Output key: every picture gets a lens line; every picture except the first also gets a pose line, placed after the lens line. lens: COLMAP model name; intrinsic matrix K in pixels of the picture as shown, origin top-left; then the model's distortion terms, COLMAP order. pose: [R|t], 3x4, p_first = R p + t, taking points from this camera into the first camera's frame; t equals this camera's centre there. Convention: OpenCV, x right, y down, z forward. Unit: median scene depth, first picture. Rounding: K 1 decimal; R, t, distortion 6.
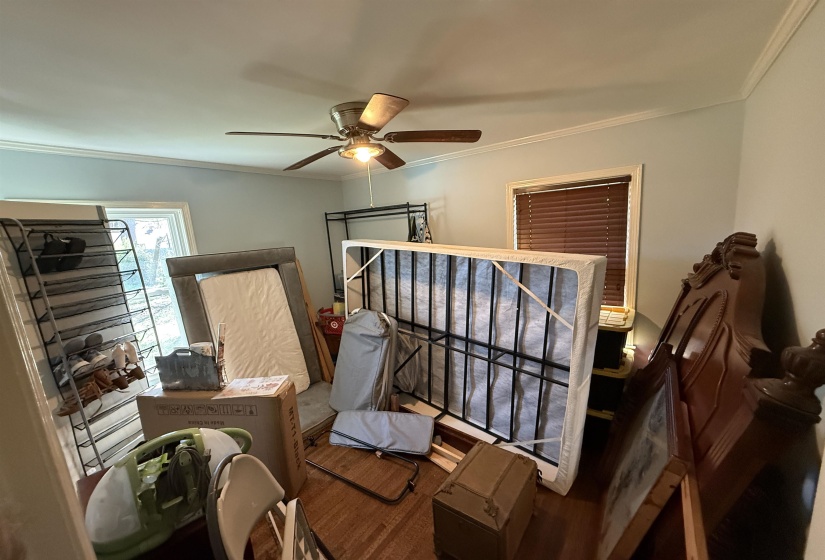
lens RADIAL K [[325.6, 0, 411.0], [0, 325.6, 294.8], [0, 0, 1]] dist [-0.000816, -0.000126]
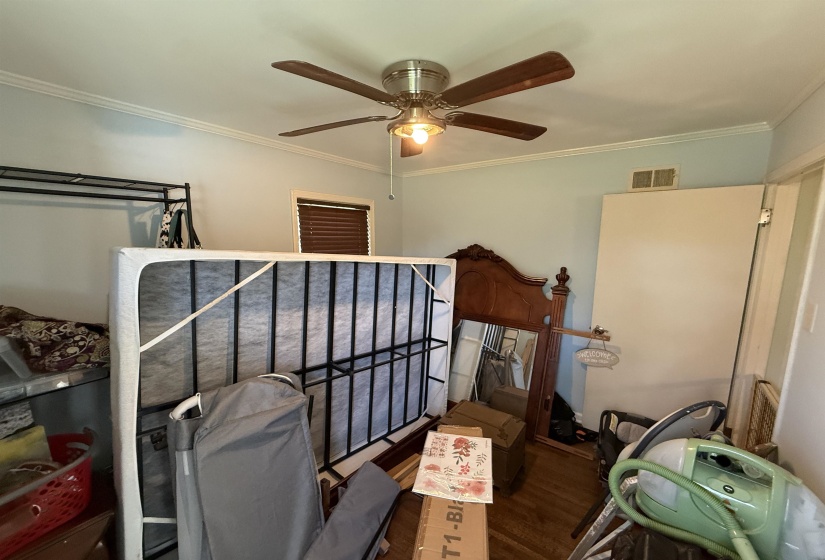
lens RADIAL K [[325.6, 0, 411.0], [0, 325.6, 294.8], [0, 0, 1]] dist [-0.000816, -0.000126]
pose [[-0.065355, -0.113414, 0.991396, -0.693432], [0.188353, 0.974258, 0.123870, -0.111322], [-0.979924, 0.194828, -0.042310, 0.826023]]
